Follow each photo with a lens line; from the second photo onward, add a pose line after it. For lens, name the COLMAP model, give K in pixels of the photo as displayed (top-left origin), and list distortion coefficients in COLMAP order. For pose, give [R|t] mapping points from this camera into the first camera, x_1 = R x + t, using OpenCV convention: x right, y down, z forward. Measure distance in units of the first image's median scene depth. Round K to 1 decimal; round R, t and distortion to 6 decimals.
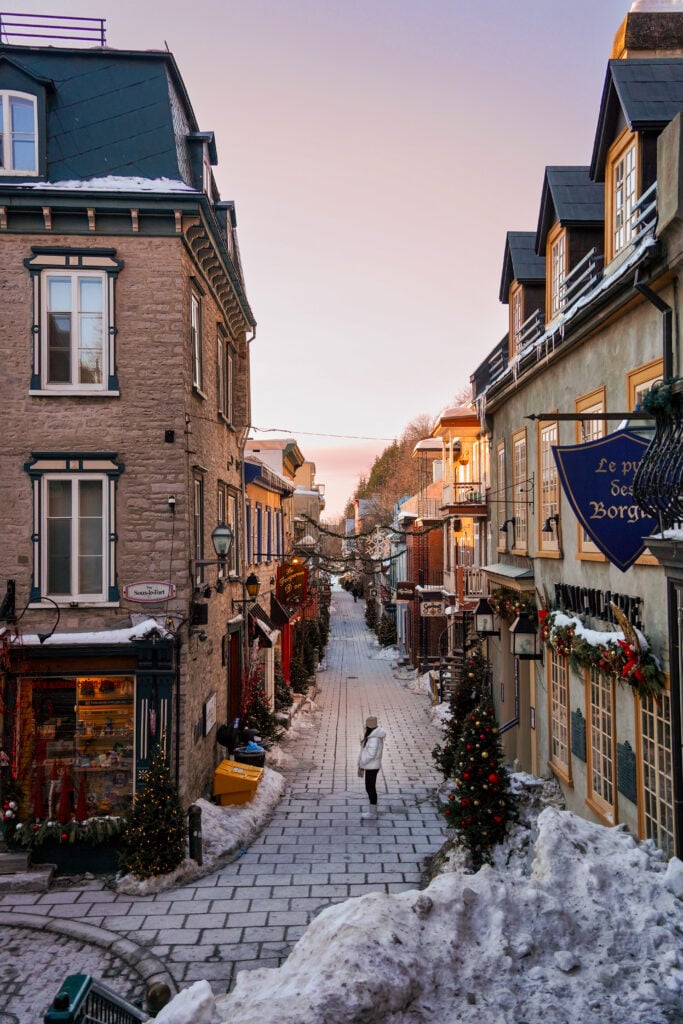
lens RADIAL K [[1093.9, 0, 341.5], [0, 1093.9, 512.0], [0, 0, 1]] dist [0.062461, 0.145842]
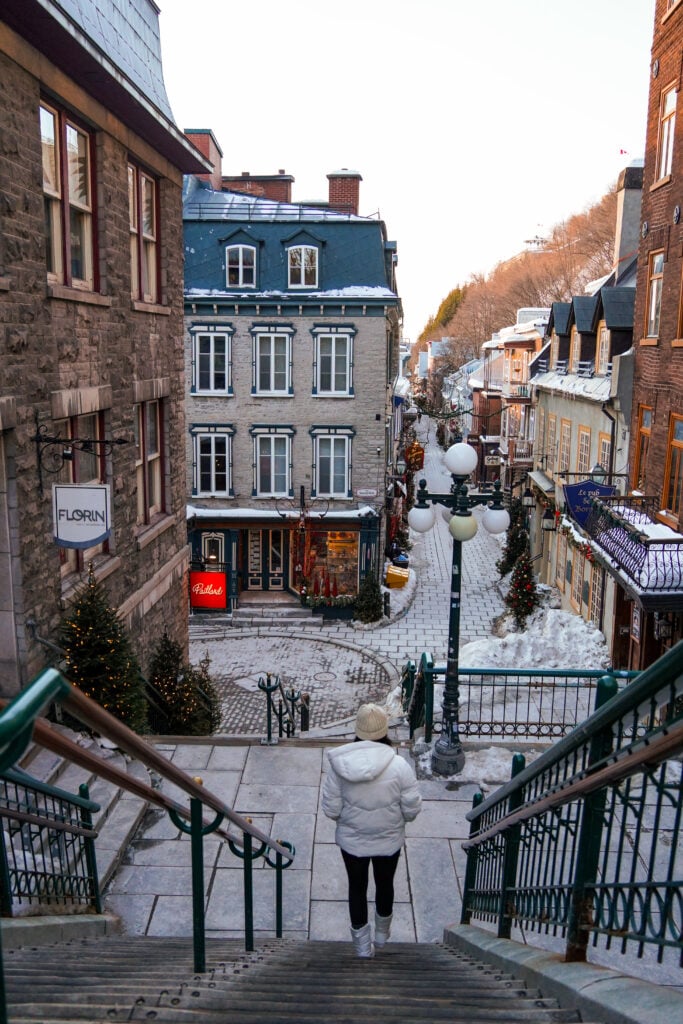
lens RADIAL K [[871.1, 0, 341.5], [0, 871.1, 512.0], [0, 0, 1]] dist [-0.065219, 0.002849]
pose [[0.997174, 0.032293, -0.067834, -0.111219], [-0.017090, 0.976736, 0.213762, -0.244875], [0.073159, -0.211999, 0.974528, -0.620842]]
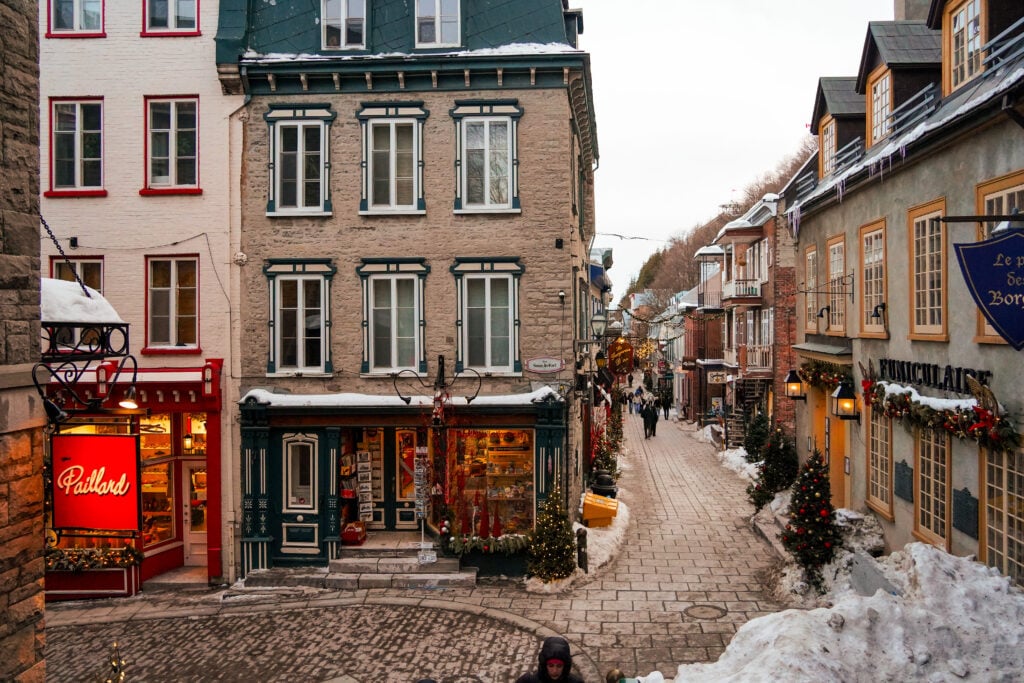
lens RADIAL K [[815.2, 0, 514.5], [0, 815.2, 333.7], [0, 0, 1]] dist [-0.062652, 0.053708]
pose [[0.993197, -0.001317, -0.116438, -0.099902], [0.005564, 0.999331, 0.036155, 0.001483], [0.116312, -0.036557, 0.992540, 0.047487]]
